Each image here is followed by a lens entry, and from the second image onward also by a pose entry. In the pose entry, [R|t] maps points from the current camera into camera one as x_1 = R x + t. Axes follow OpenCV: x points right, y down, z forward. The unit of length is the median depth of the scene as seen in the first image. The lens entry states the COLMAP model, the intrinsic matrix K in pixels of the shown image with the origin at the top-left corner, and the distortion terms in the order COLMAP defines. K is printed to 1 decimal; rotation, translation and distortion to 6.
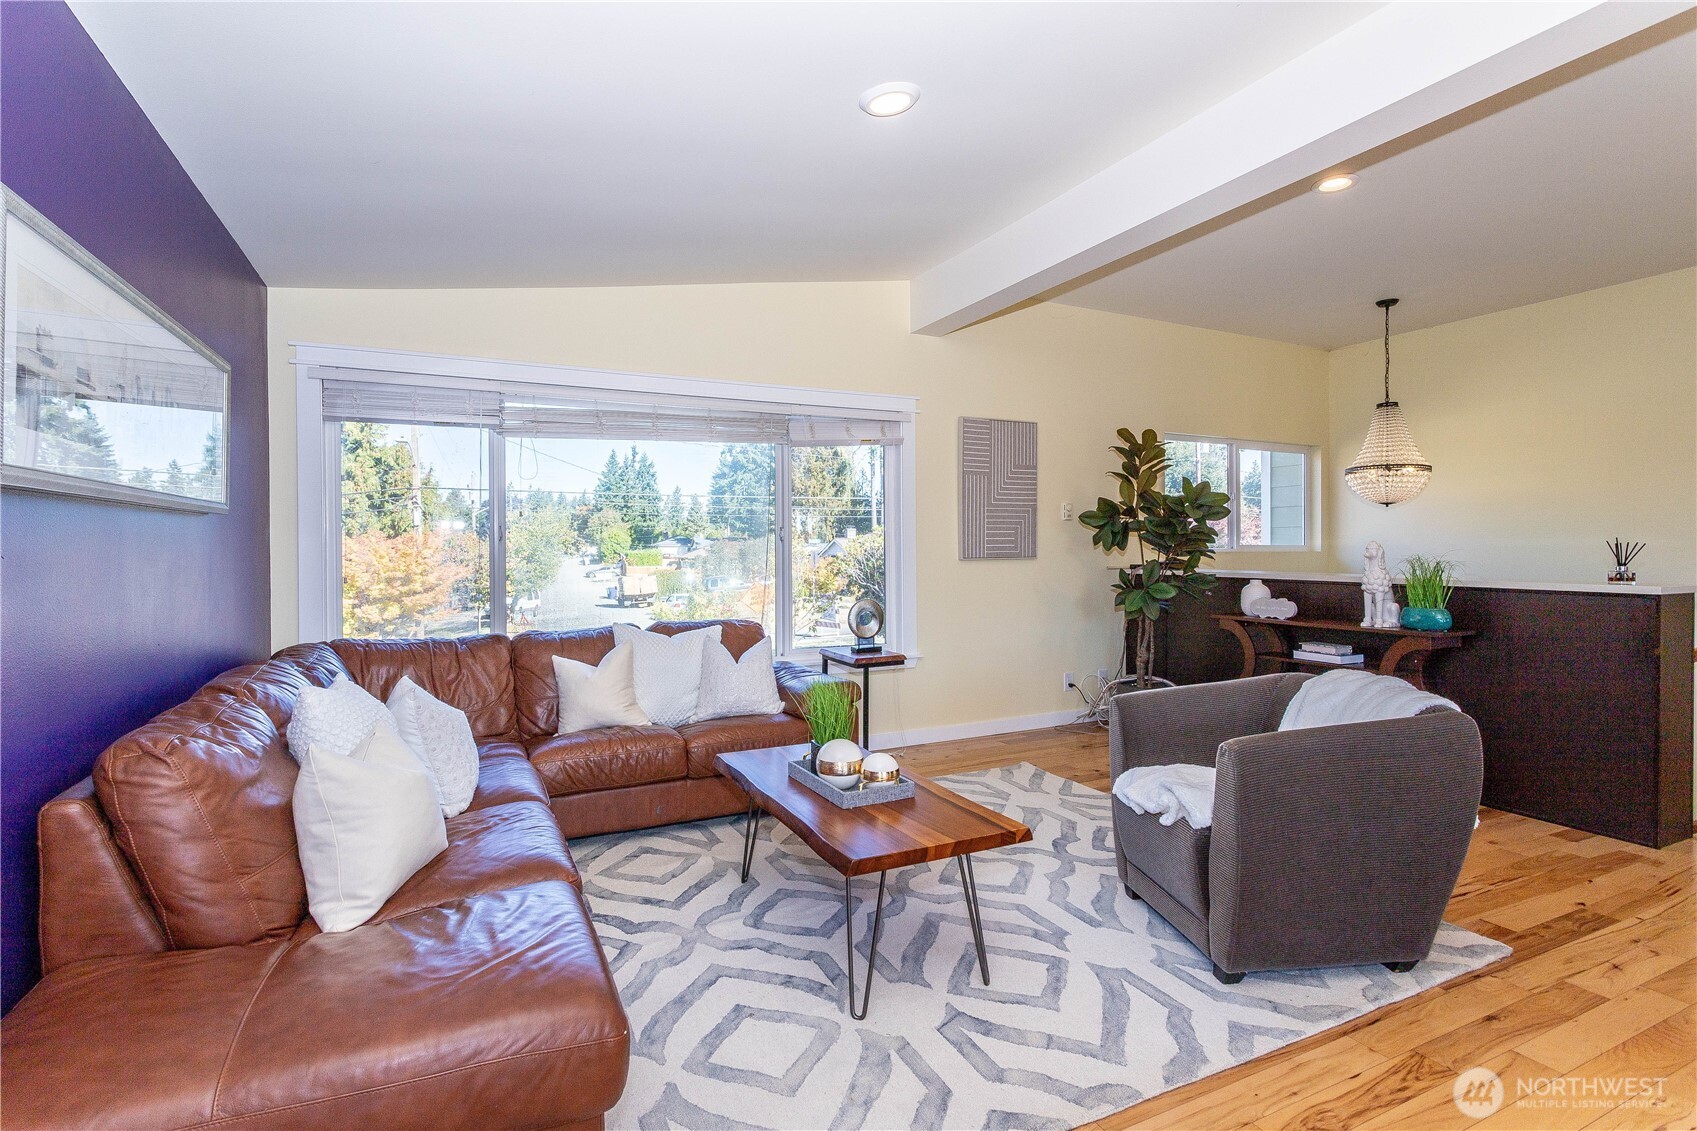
lens RADIAL K [[797.8, 0, 842.7], [0, 797.8, 555.6], [0, 0, 1]] dist [0.000151, 0.002058]
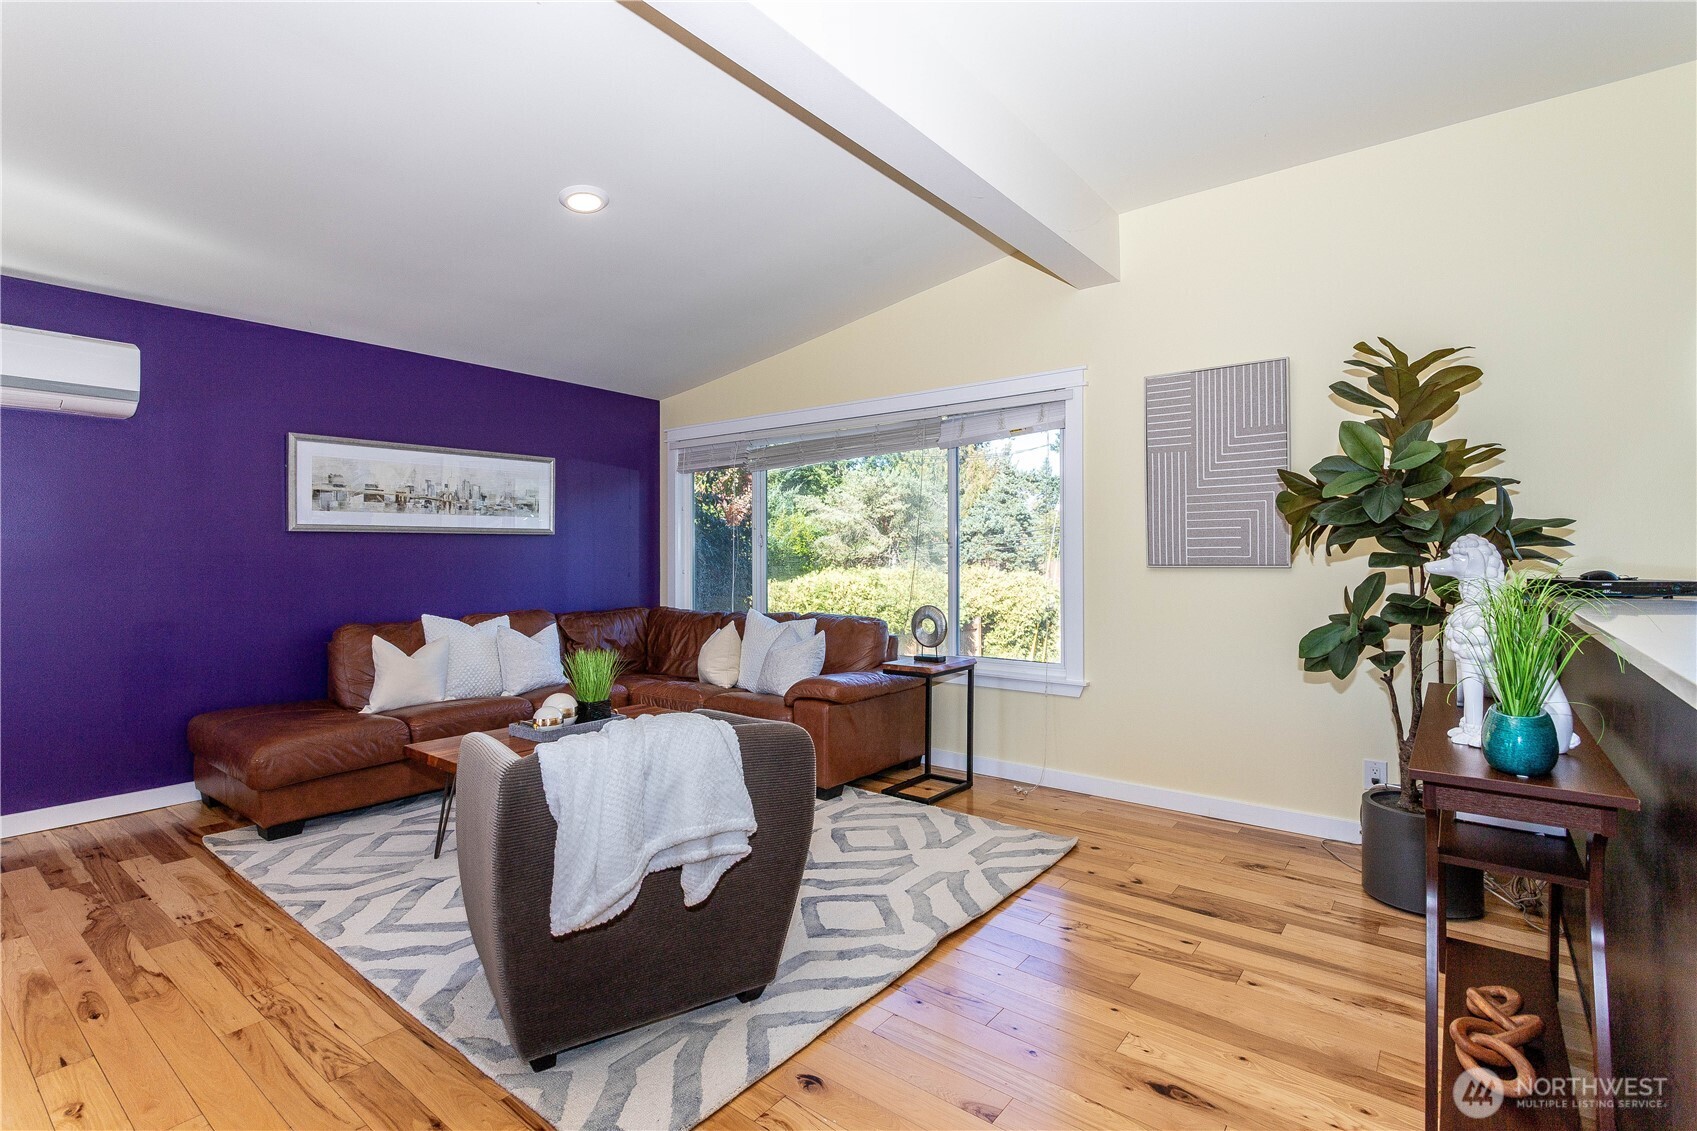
lens RADIAL K [[797.8, 0, 835.9], [0, 797.8, 560.7], [0, 0, 1]] dist [0.000151, 0.002058]
pose [[0.440982, 0.007985, -0.897481, 0.930406], [-0.009768, 0.999944, 0.004098, -0.001690], [0.897463, 0.006959, 0.441035, 0.543287]]
